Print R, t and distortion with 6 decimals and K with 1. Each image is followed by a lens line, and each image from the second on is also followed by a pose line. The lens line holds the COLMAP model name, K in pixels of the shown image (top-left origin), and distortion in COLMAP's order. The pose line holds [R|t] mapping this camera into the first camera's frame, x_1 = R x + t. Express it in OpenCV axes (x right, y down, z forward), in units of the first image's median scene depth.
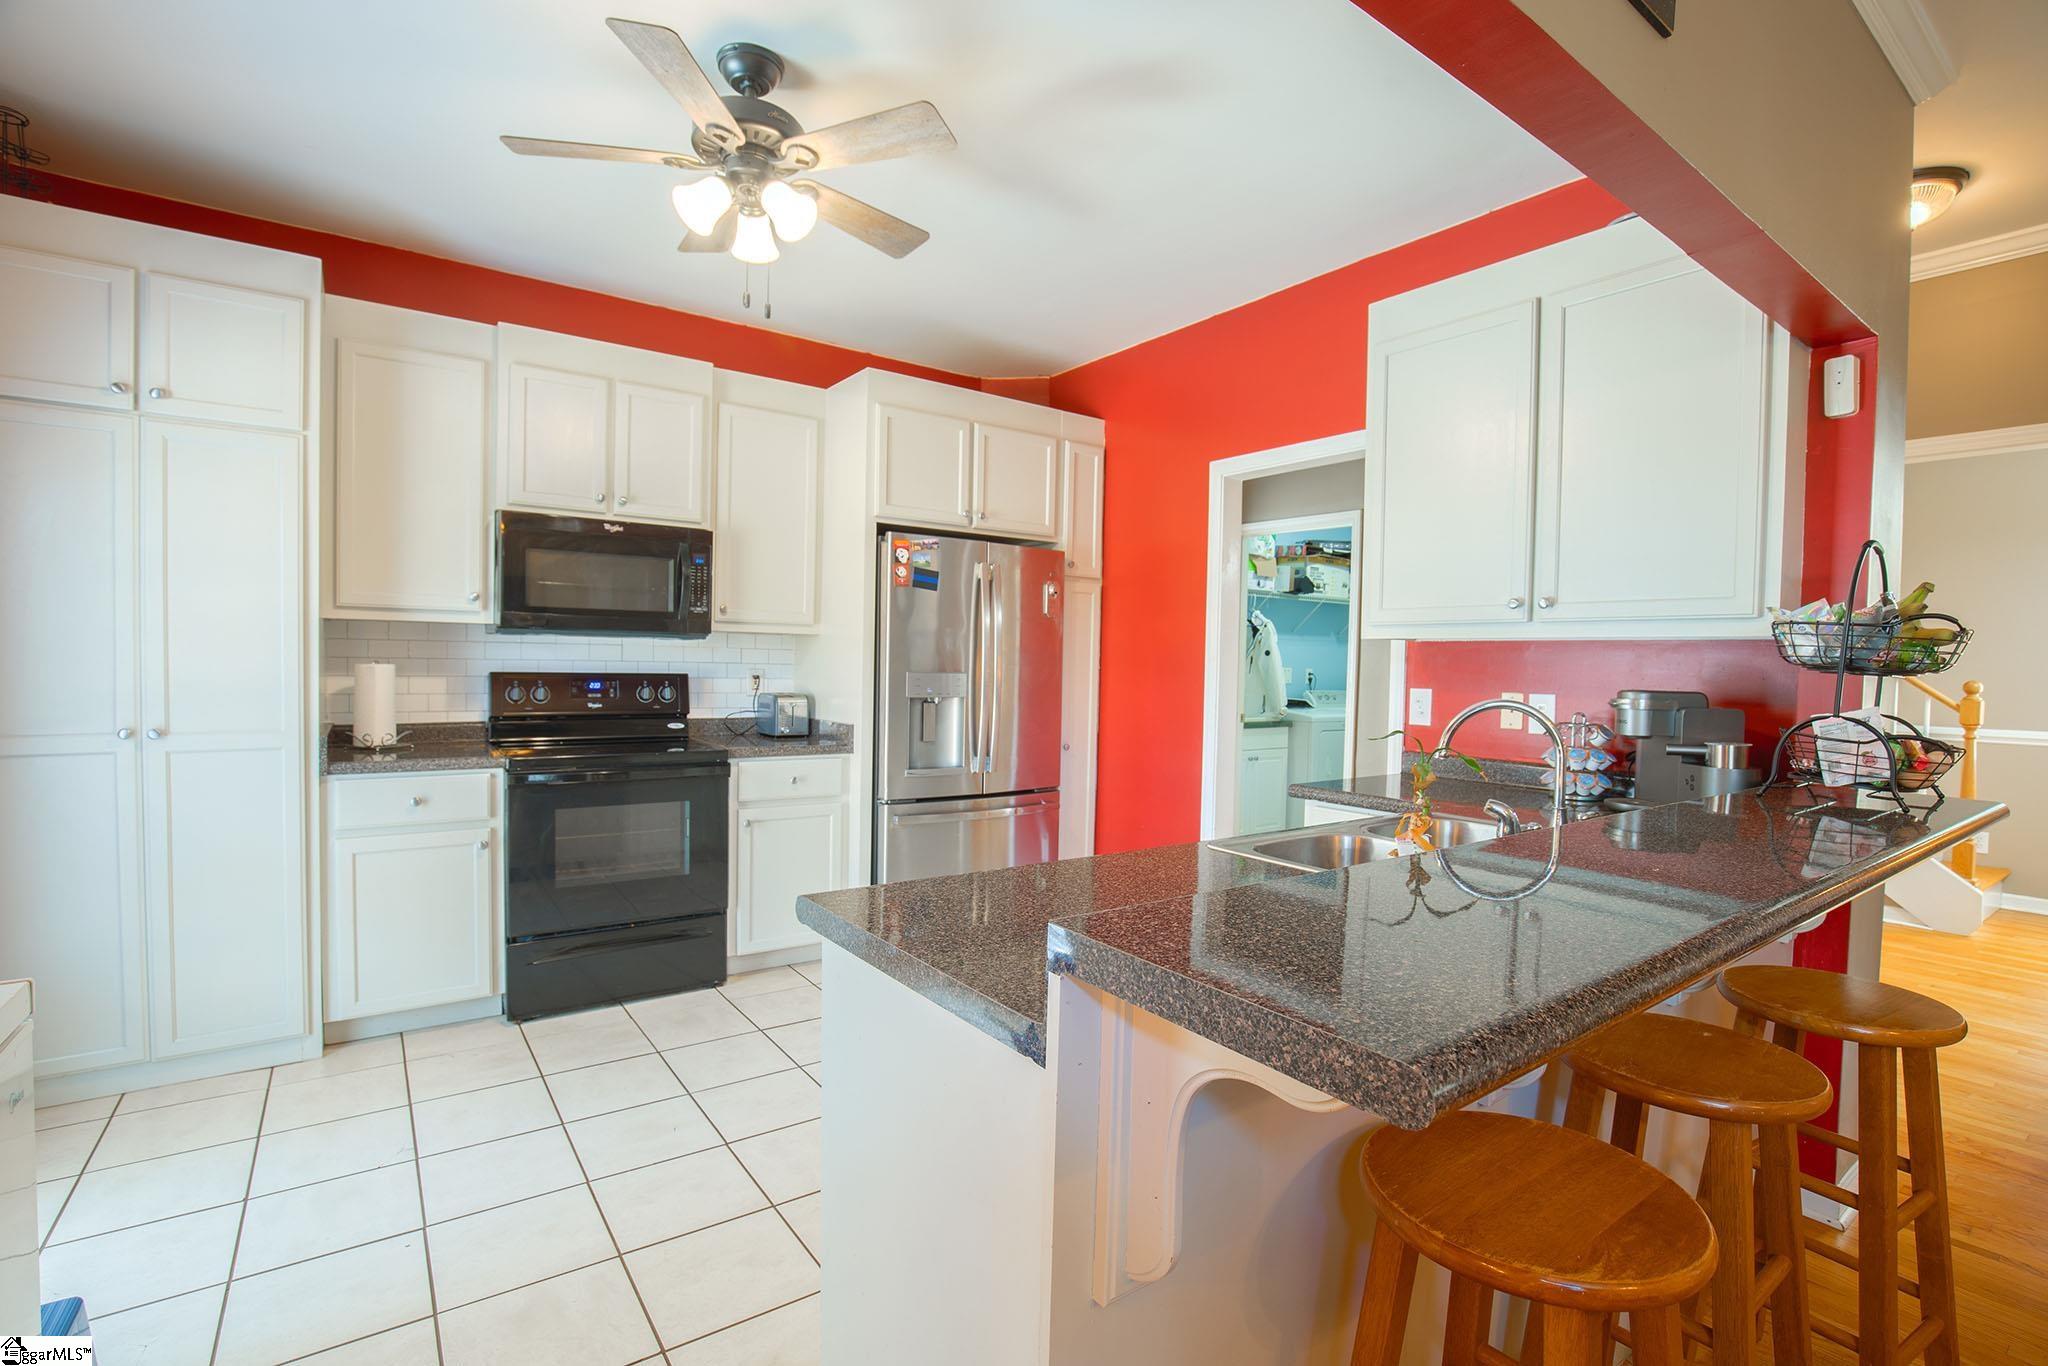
lens RADIAL K [[936.3, 0, 1038.8], [0, 936.3, 692.1], [0, 0, 1]] dist [-0.021959, 0.000157]
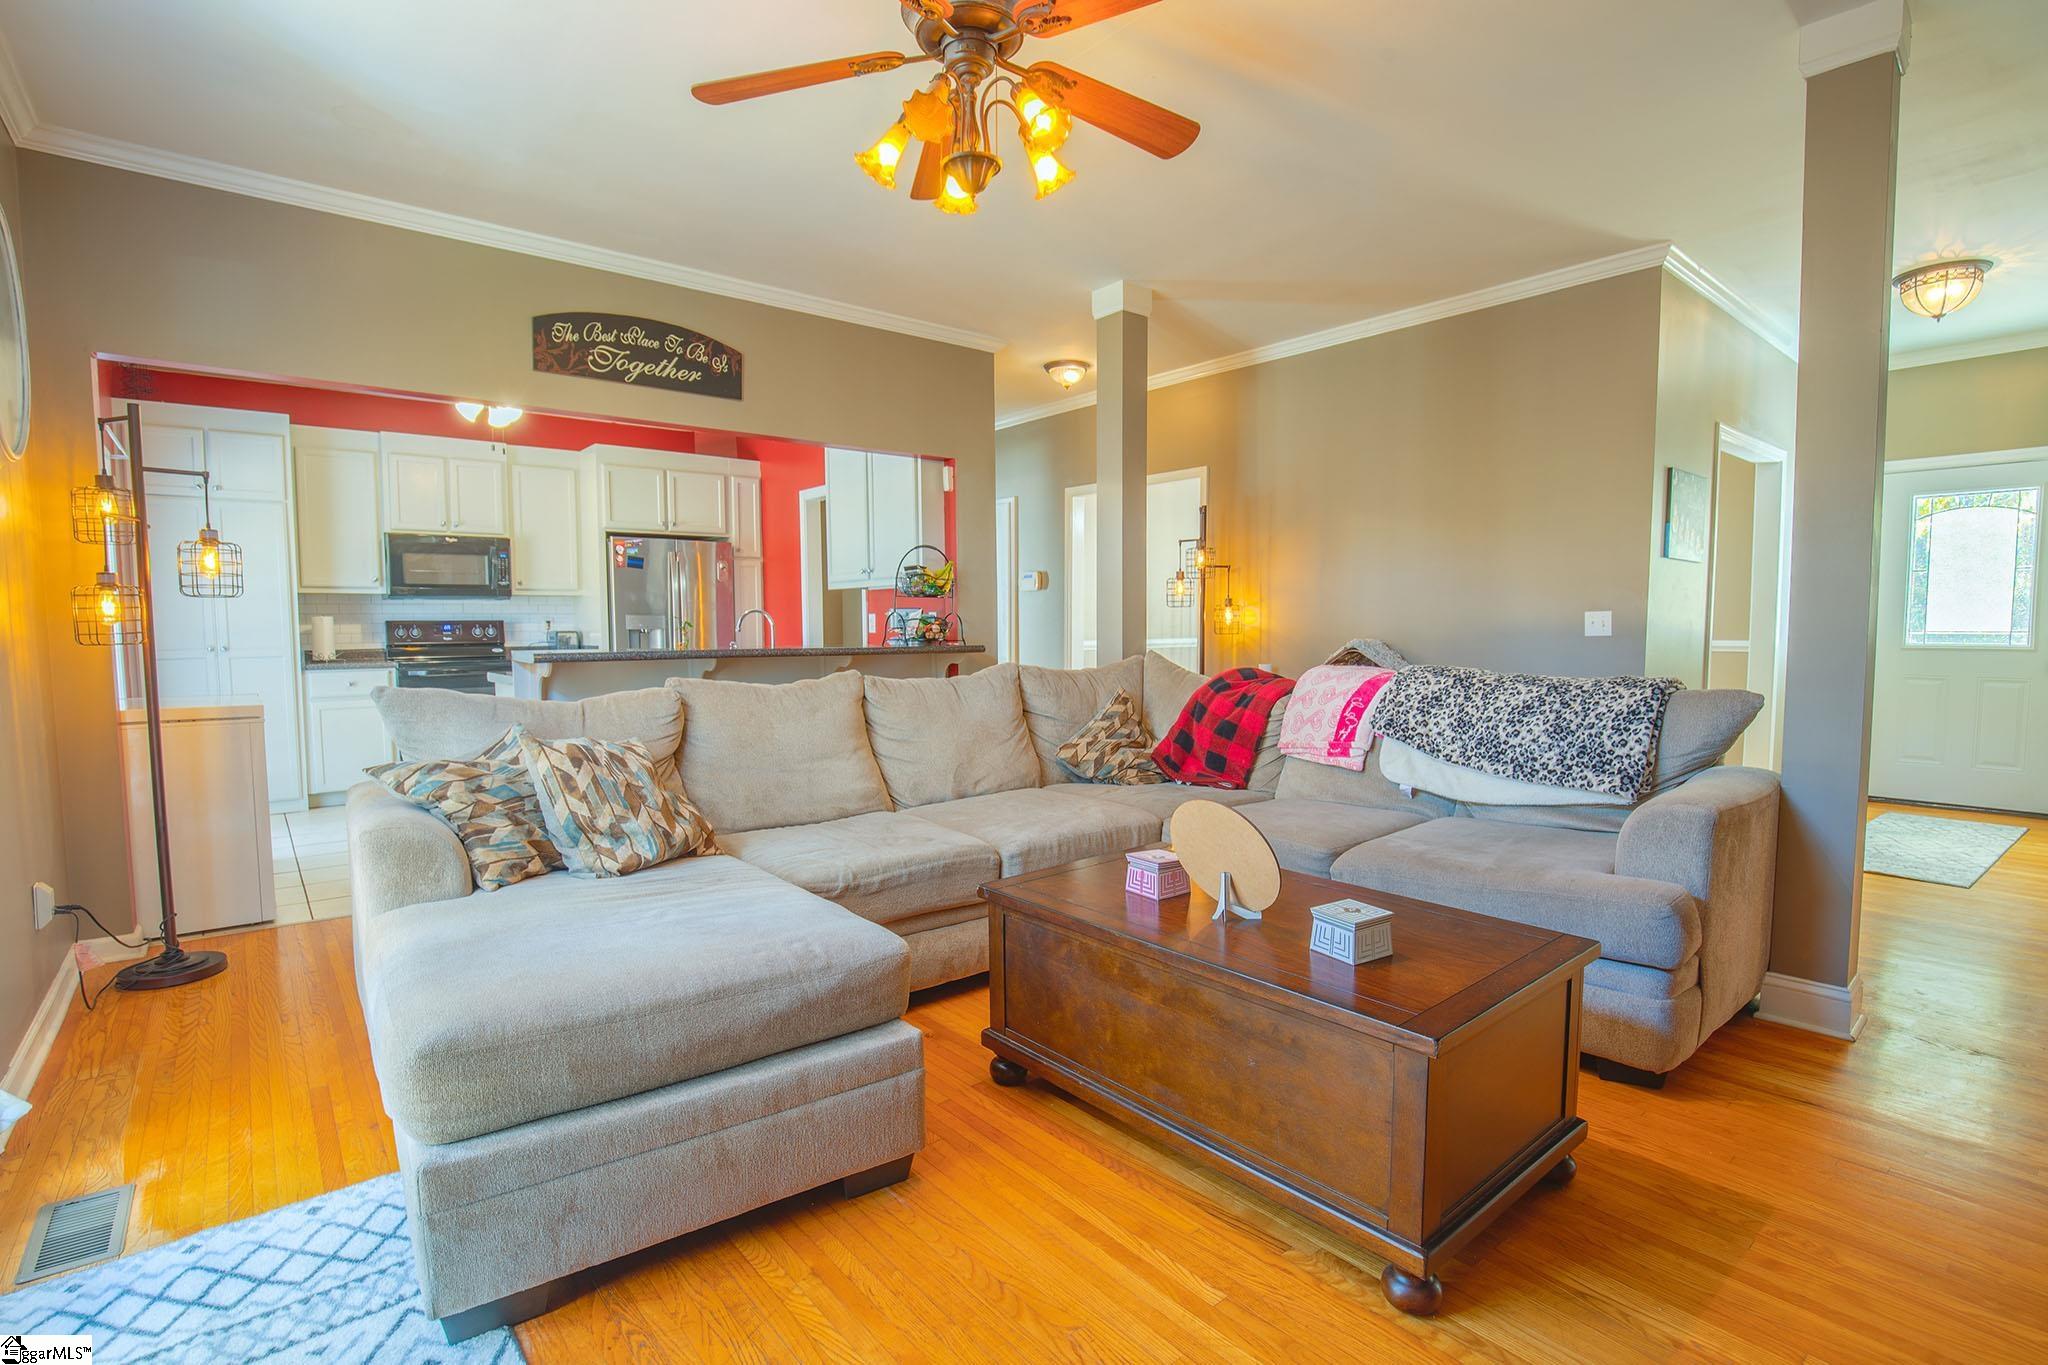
lens RADIAL K [[949.7, 0, 1023.6], [0, 949.7, 690.5], [0, 0, 1]] dist [-0.030505, 0.001082]
pose [[0.998192, -0.029172, 0.052545, 0.537681], [0.027180, 0.998899, 0.038234, 0.076339], [-0.053603, -0.036737, 0.997886, -0.873652]]
